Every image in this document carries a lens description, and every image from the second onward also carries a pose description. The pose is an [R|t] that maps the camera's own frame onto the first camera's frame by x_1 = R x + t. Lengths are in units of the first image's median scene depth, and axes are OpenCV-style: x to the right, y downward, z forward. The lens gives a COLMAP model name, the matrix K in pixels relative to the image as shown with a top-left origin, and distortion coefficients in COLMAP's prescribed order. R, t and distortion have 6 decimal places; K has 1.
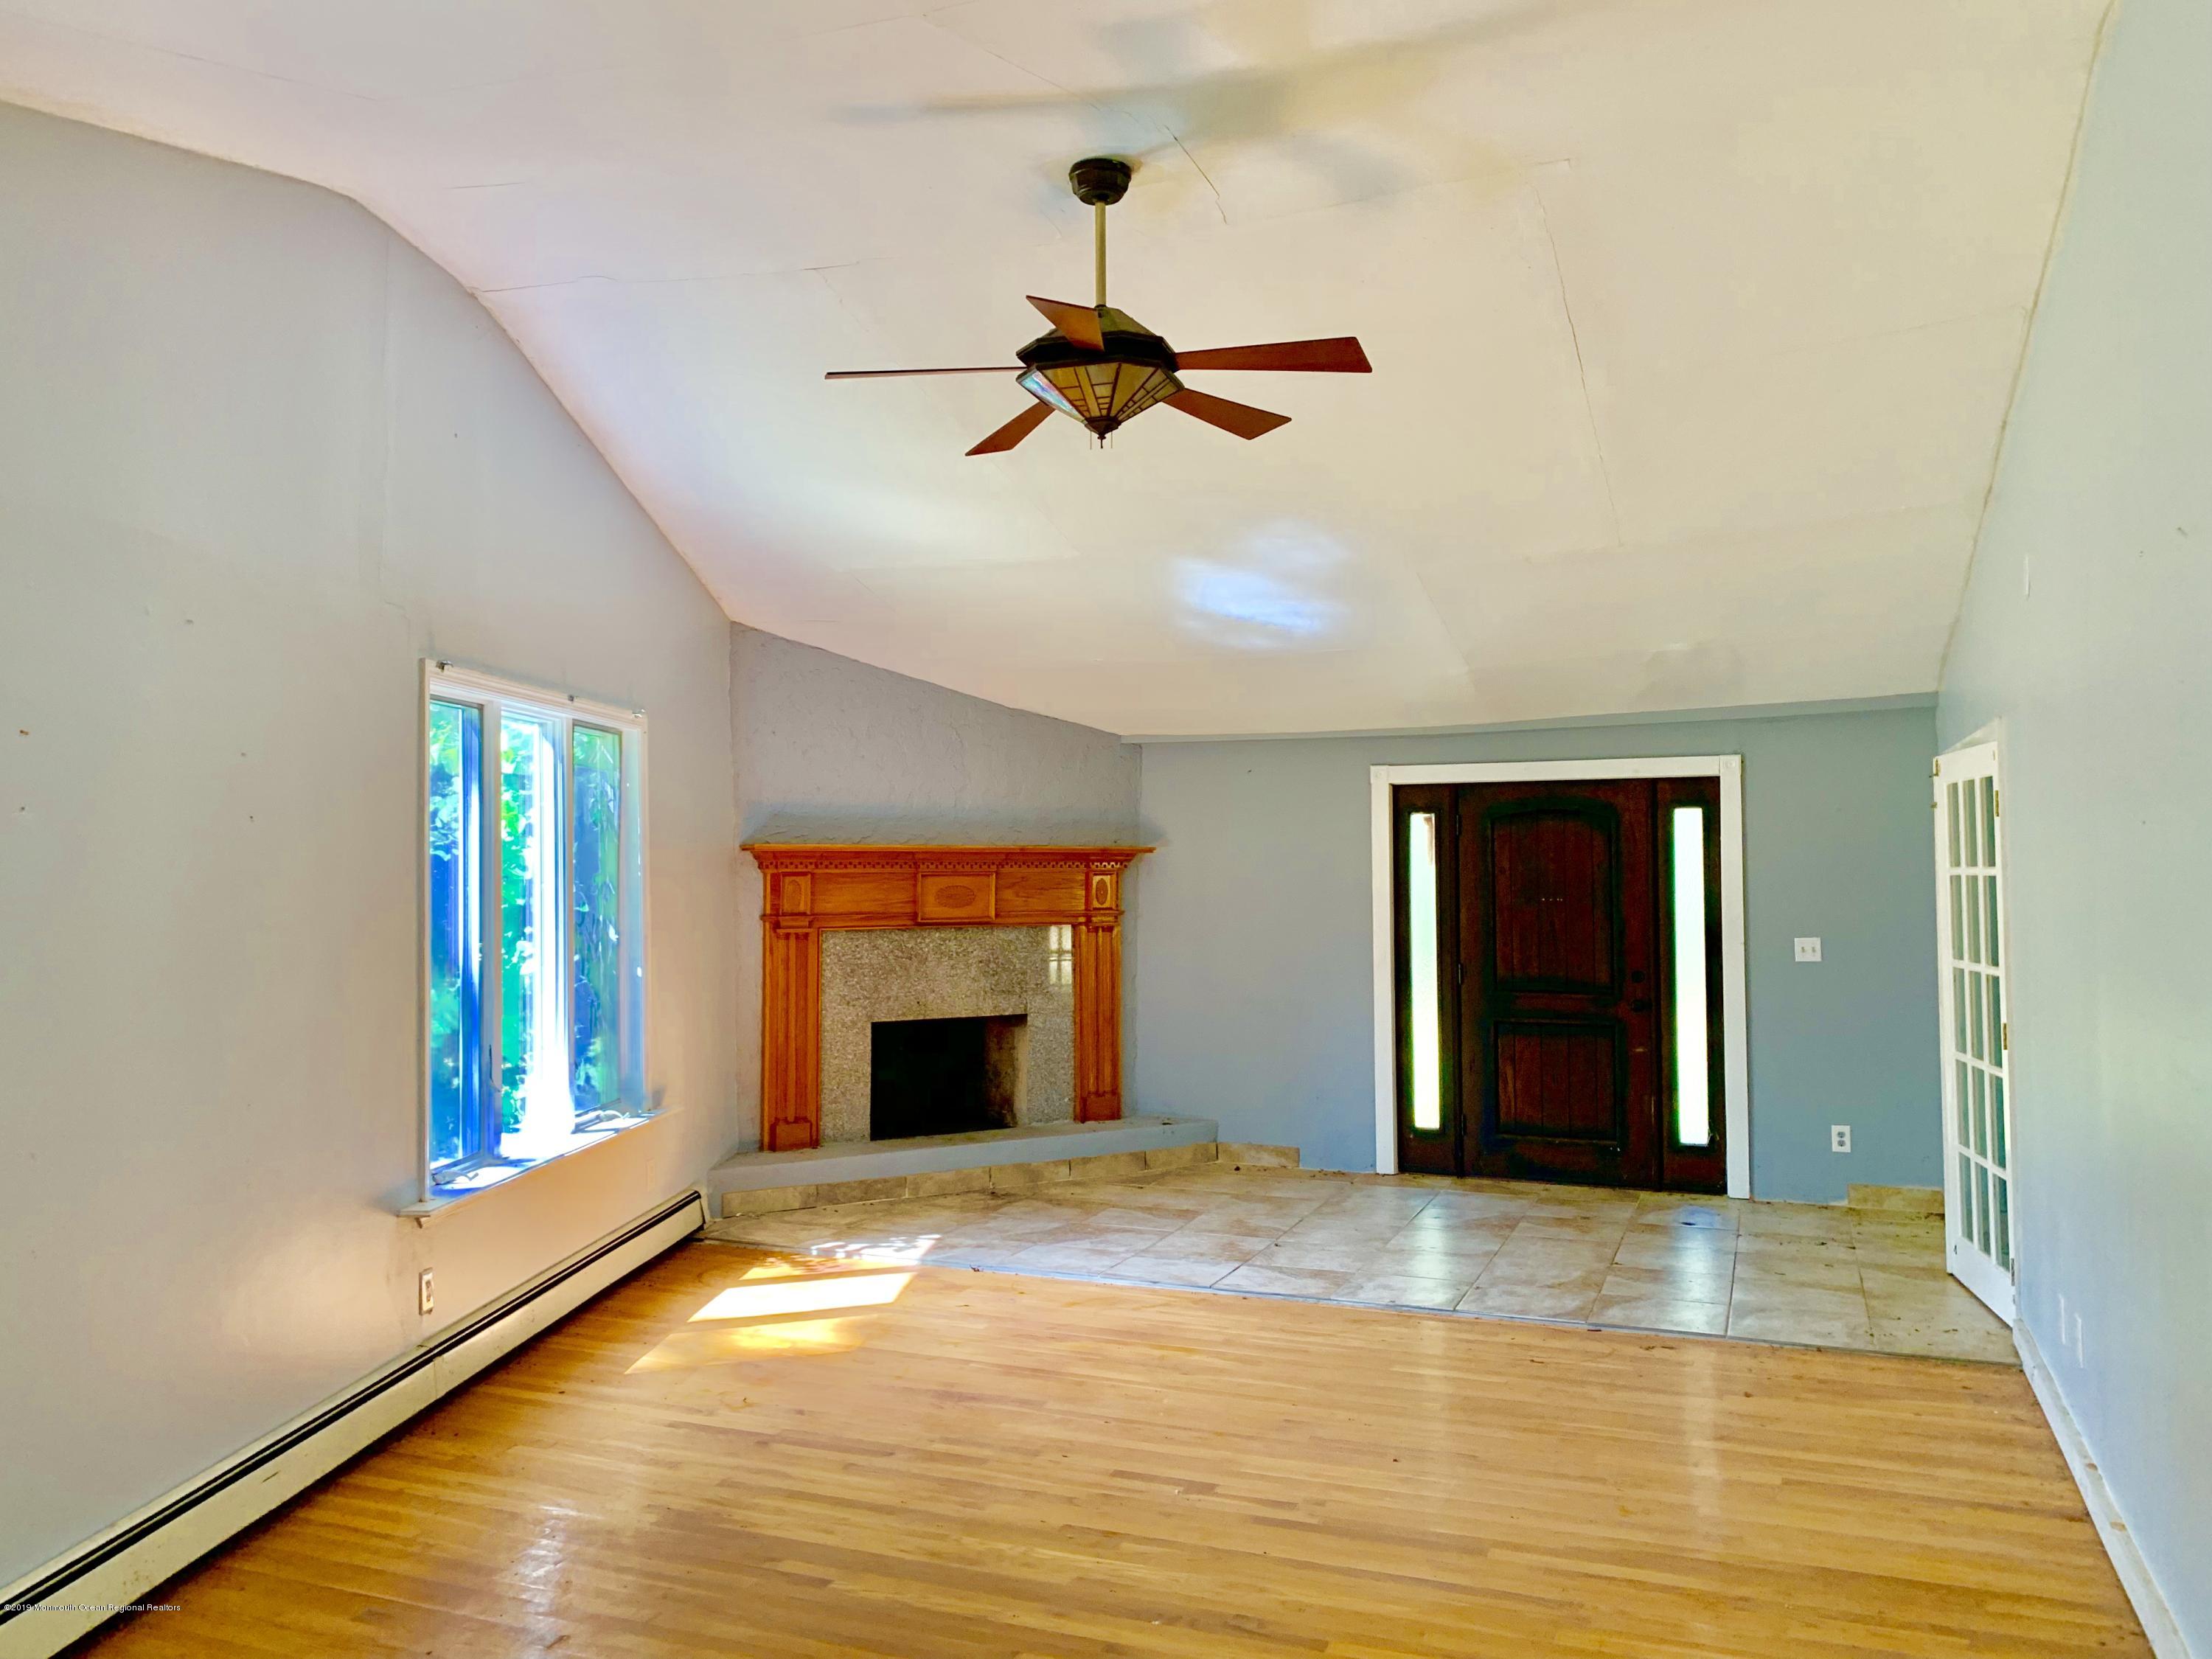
lens RADIAL K [[1686.2, 0, 1101.5], [0, 1686.2, 826.7], [0, 0, 1]] dist [-0.042237, -0.001350]
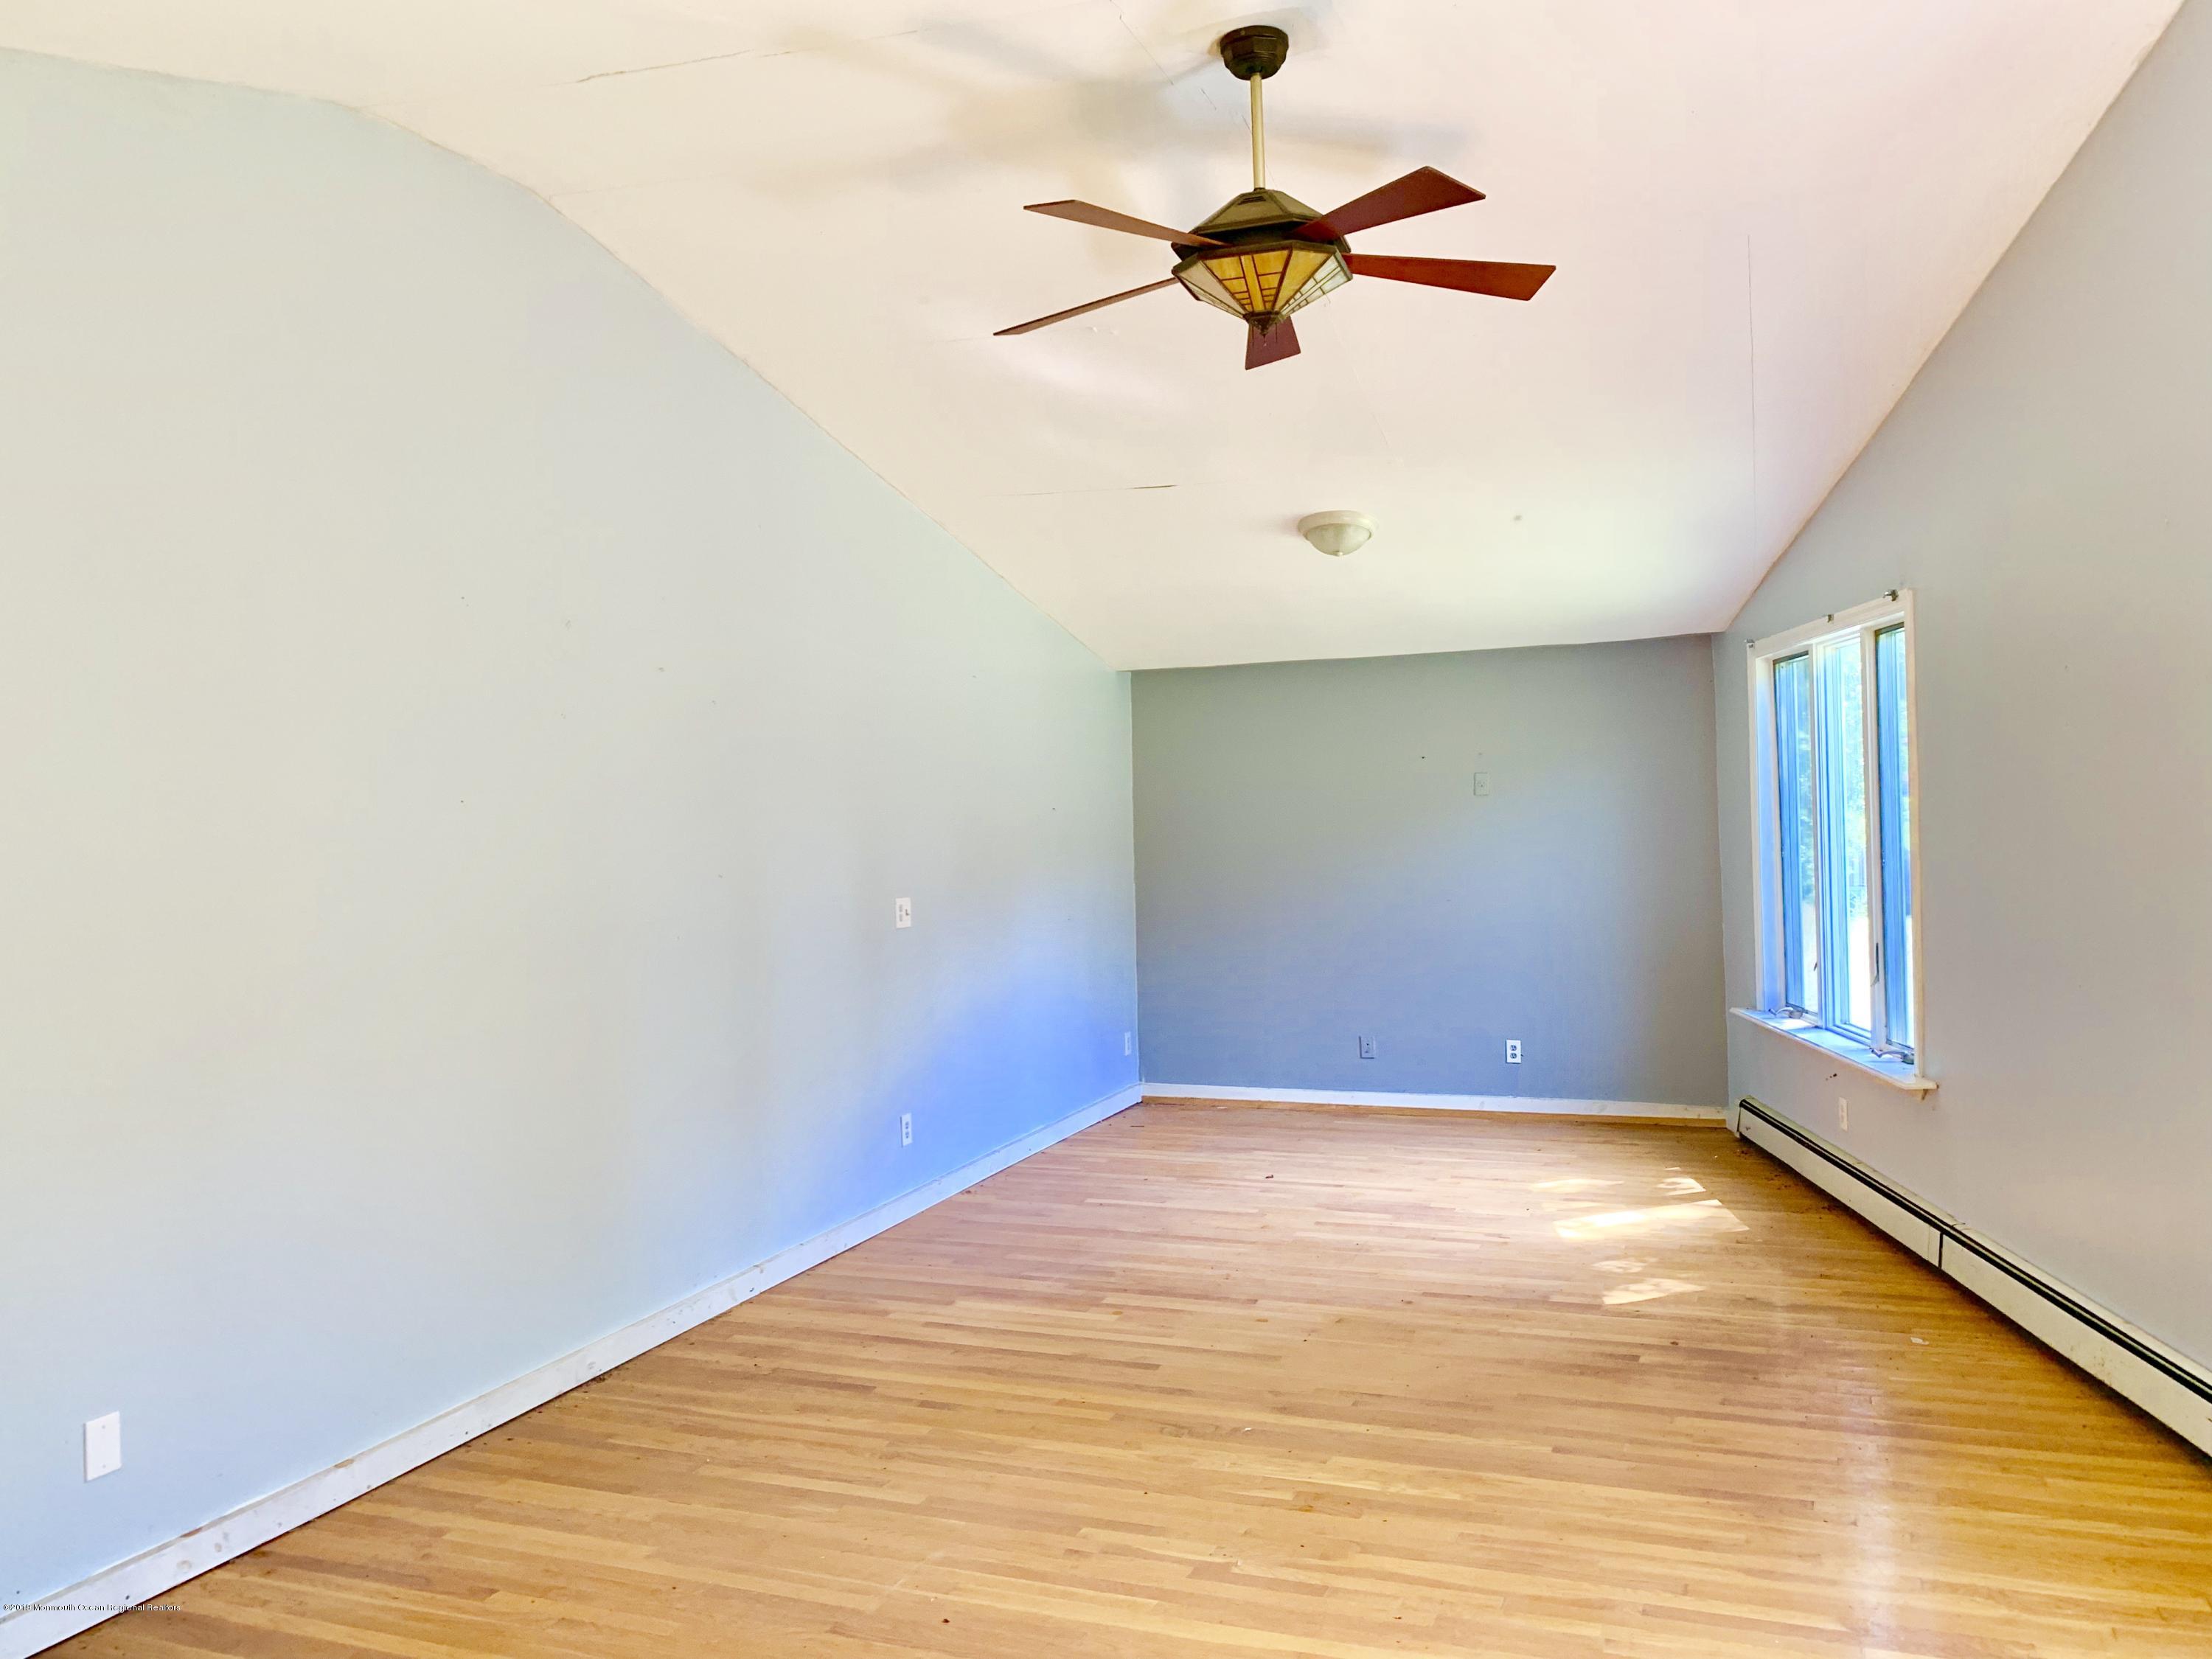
lens RADIAL K [[1686.2, 0, 1106.1], [0, 1686.2, 824.2], [0, 0, 1]] dist [-0.042237, -0.001350]
pose [[-0.998935, 0.045888, 0.004898, 0.095590], [0.045816, 0.998852, -0.013972, 0.046082], [-0.005534, -0.013733, -0.999890, 1.942920]]
